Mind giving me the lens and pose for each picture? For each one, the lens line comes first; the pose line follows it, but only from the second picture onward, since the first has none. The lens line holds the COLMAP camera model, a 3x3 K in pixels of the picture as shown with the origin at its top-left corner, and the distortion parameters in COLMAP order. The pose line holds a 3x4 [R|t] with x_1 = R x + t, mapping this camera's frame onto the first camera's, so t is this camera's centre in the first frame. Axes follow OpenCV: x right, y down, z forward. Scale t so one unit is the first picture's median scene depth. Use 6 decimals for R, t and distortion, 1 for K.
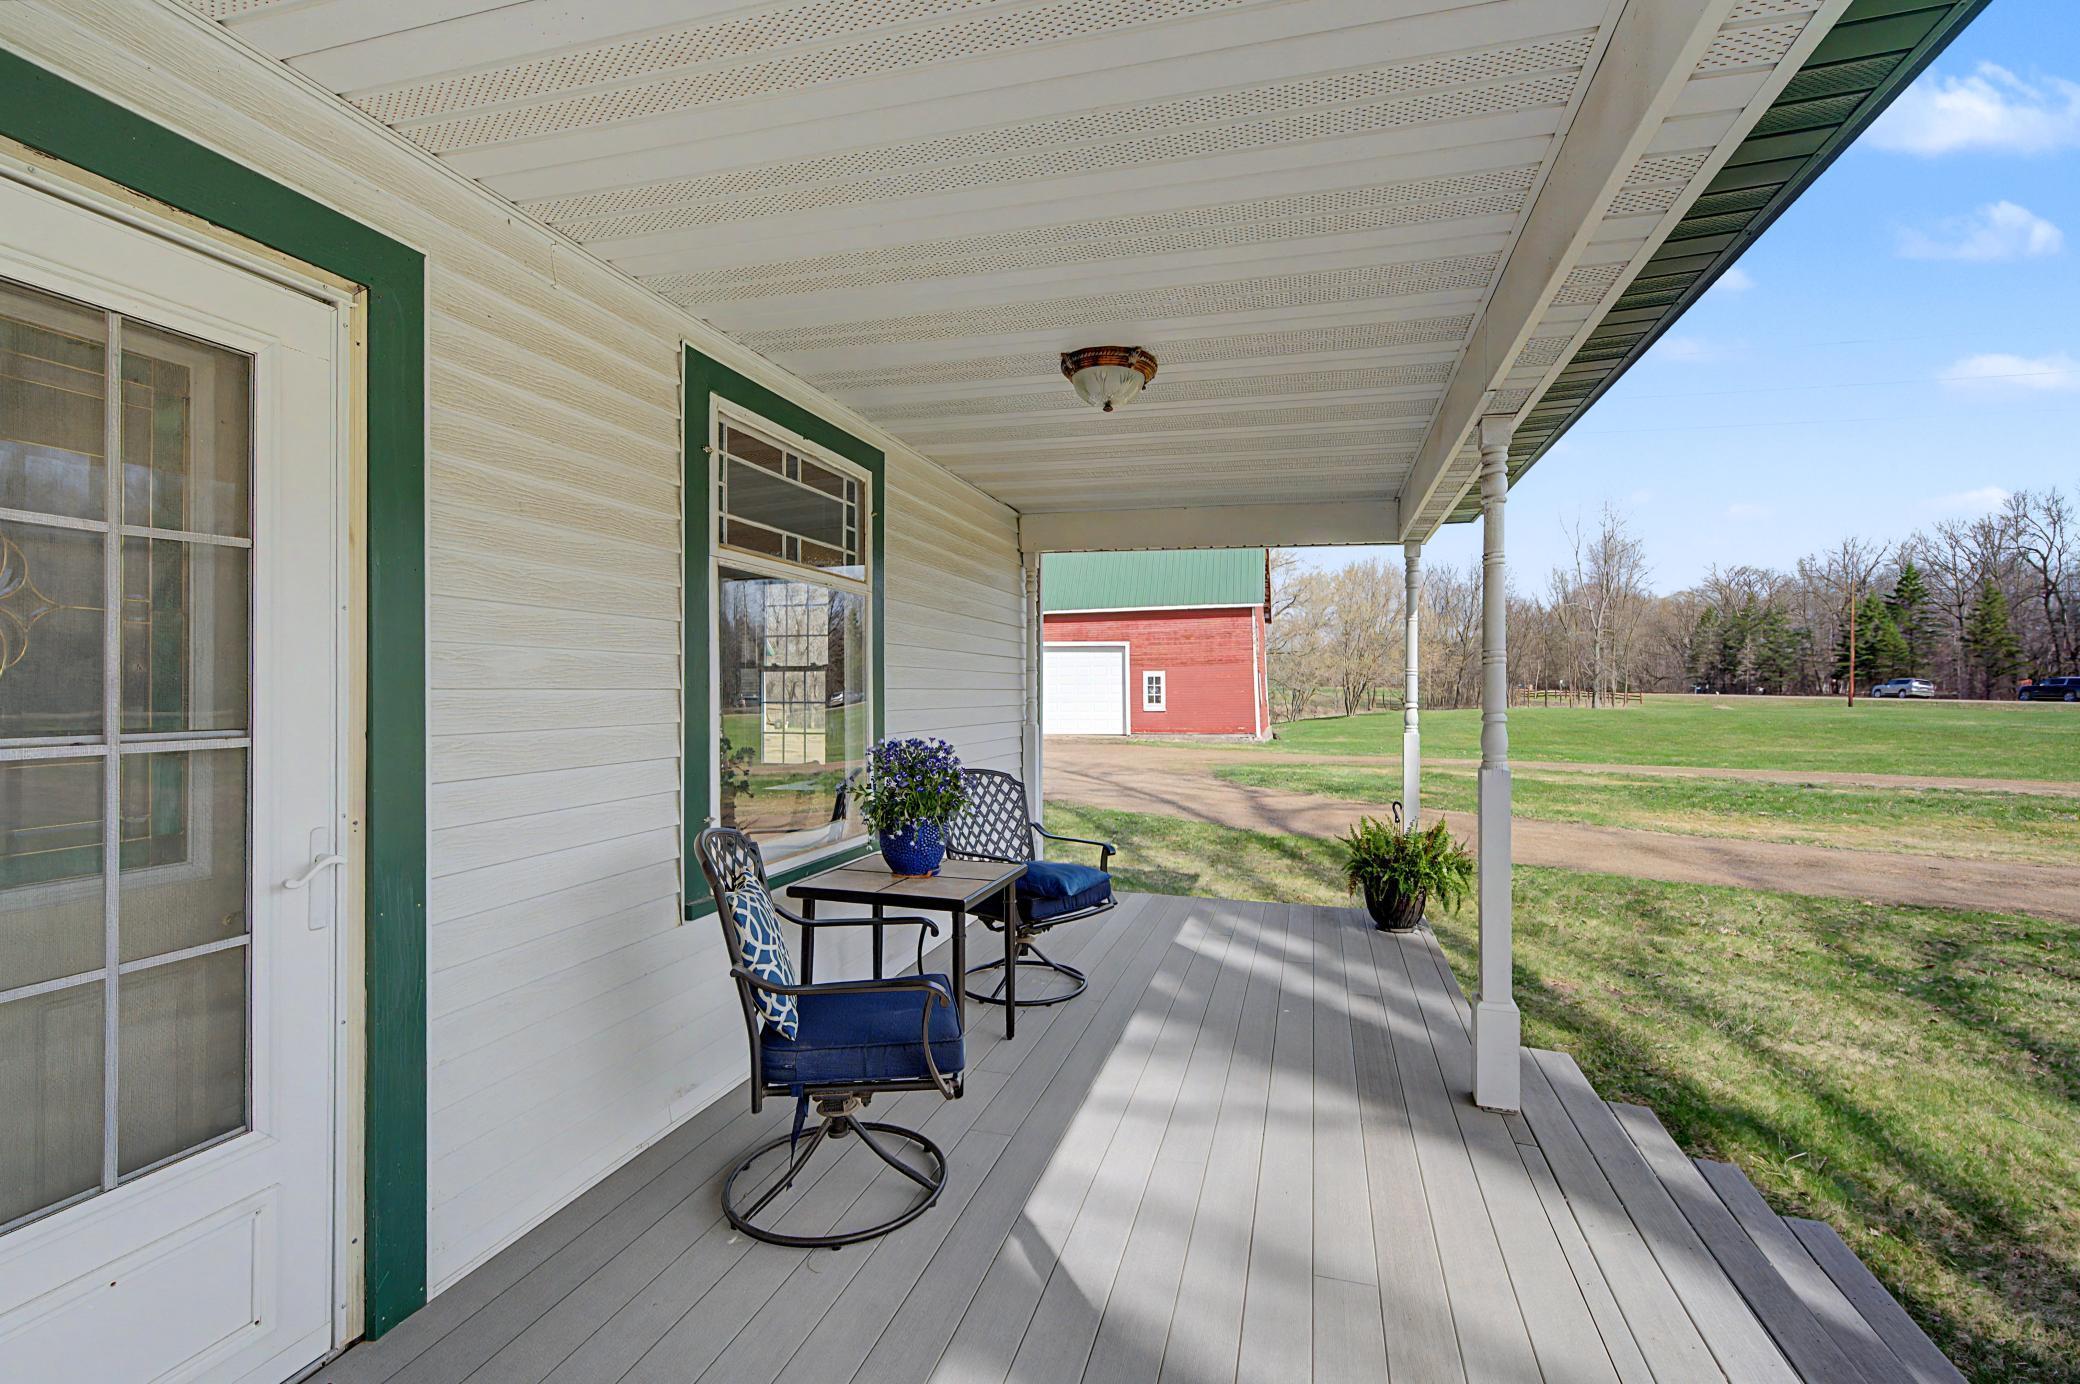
lens RADIAL K [[939.1, 0, 1042.6], [0, 939.1, 687.1], [0, 0, 1]] dist [-0.000389, -0.000011]
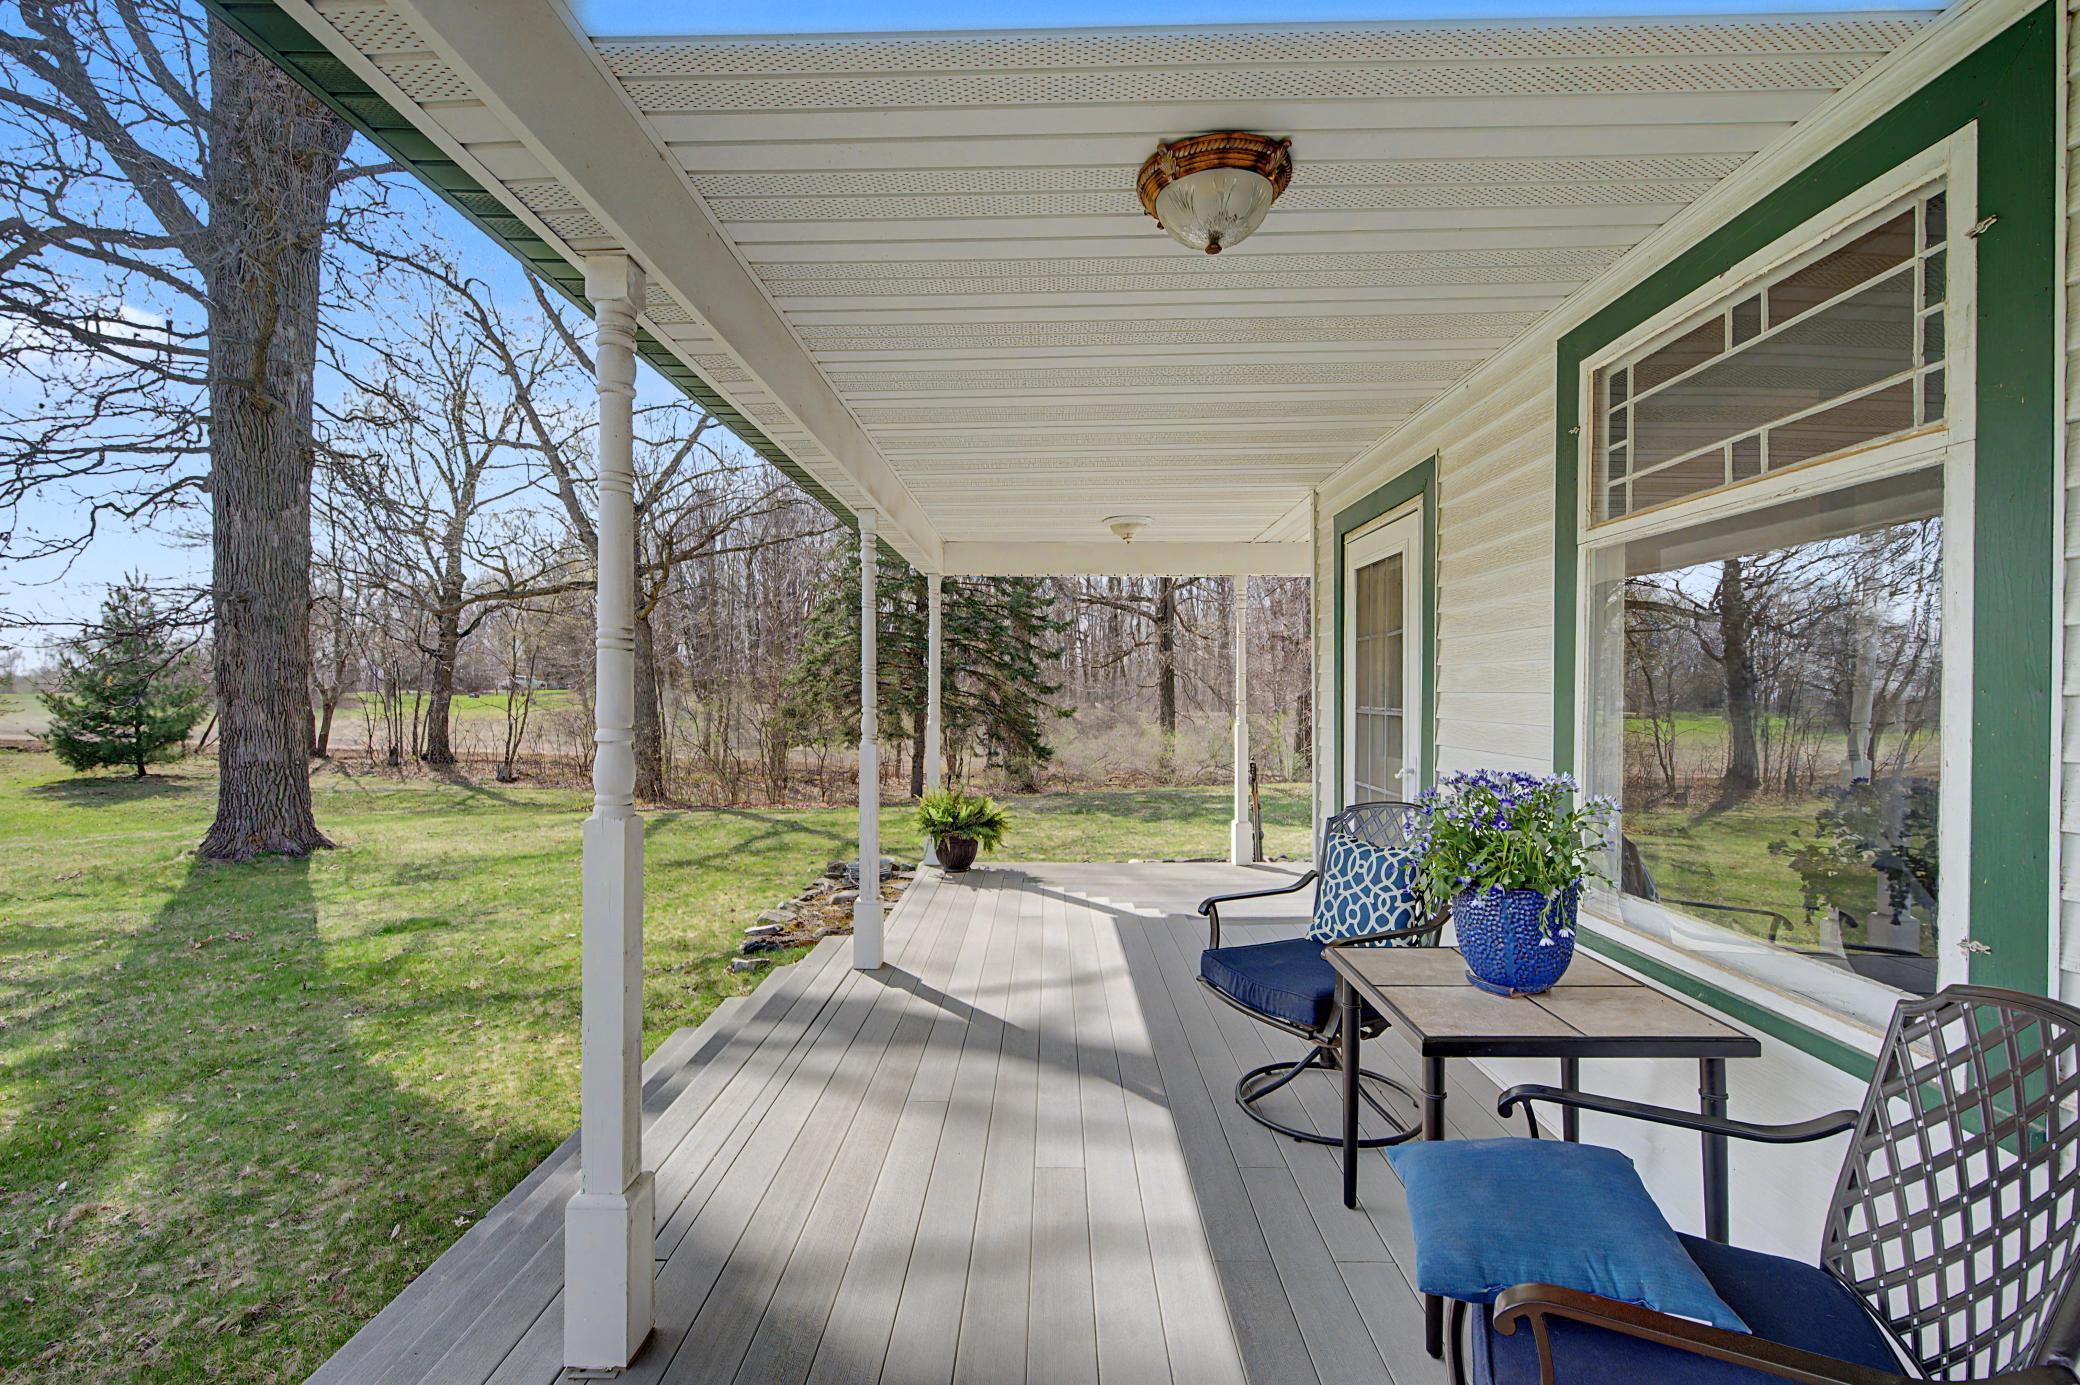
lens RADIAL K [[939.1, 0, 1037.6], [0, 939.1, 691.2], [0, 0, 1]] dist [-0.000389, -0.000011]
pose [[-0.963996, -0.002129, -0.265910, 0.387335], [-0.002252, 0.999997, 0.000156, 0.001601], [0.265909, 0.000749, -0.963998, 1.738355]]
